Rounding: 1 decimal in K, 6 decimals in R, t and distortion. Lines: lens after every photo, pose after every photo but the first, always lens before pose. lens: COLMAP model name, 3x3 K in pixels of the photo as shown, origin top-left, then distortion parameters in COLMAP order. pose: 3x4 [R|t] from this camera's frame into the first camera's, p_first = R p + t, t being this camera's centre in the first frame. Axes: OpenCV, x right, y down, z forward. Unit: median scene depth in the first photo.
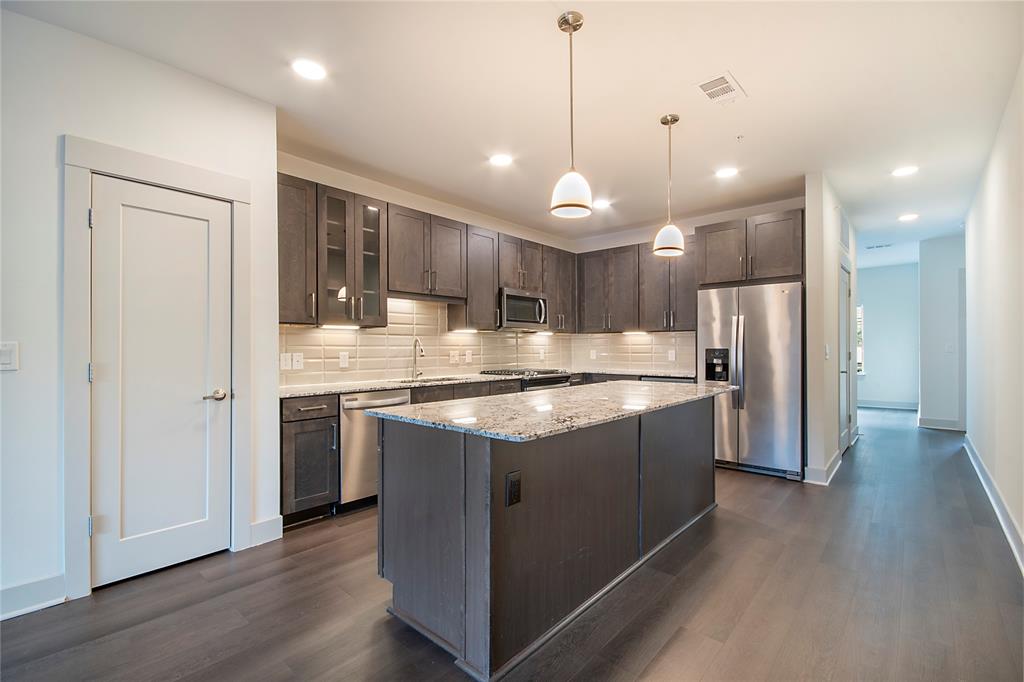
lens RADIAL K [[457.9, 0, 510.7], [0, 457.9, 346.2], [0, 0, 1]] dist [0.003730, -0.009124]
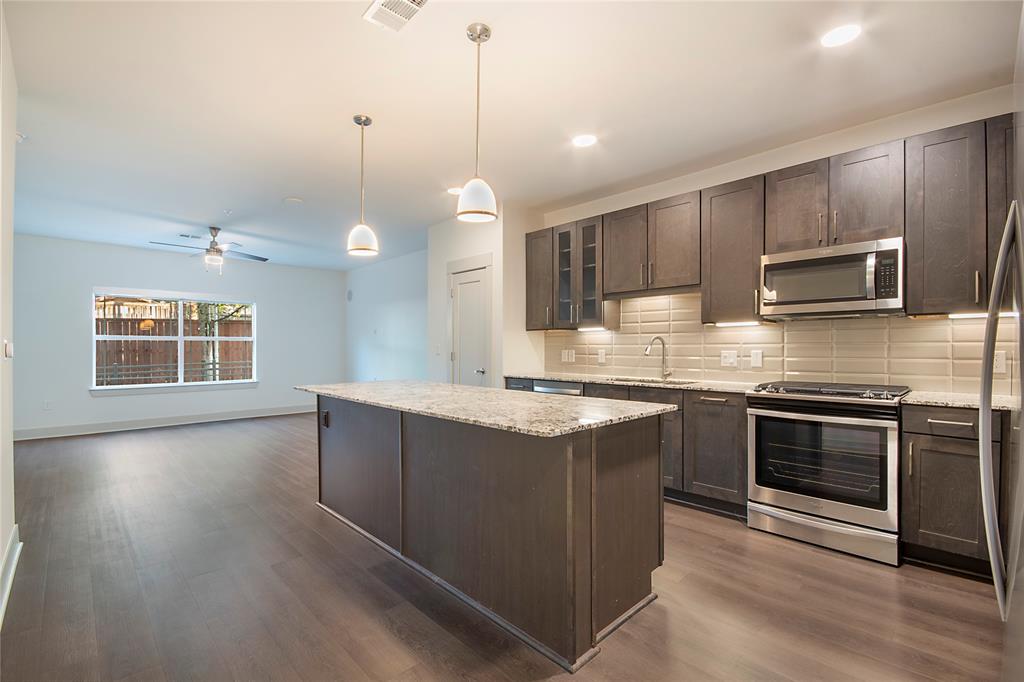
lens RADIAL K [[457.9, 0, 510.7], [0, 457.9, 346.2], [0, 0, 1]] dist [0.003730, -0.009124]
pose [[-0.088988, 0.003504, -0.996027, 0.766327], [0.003442, 0.999989, 0.003210, -0.001034], [0.996027, -0.003143, -0.088999, 0.785043]]
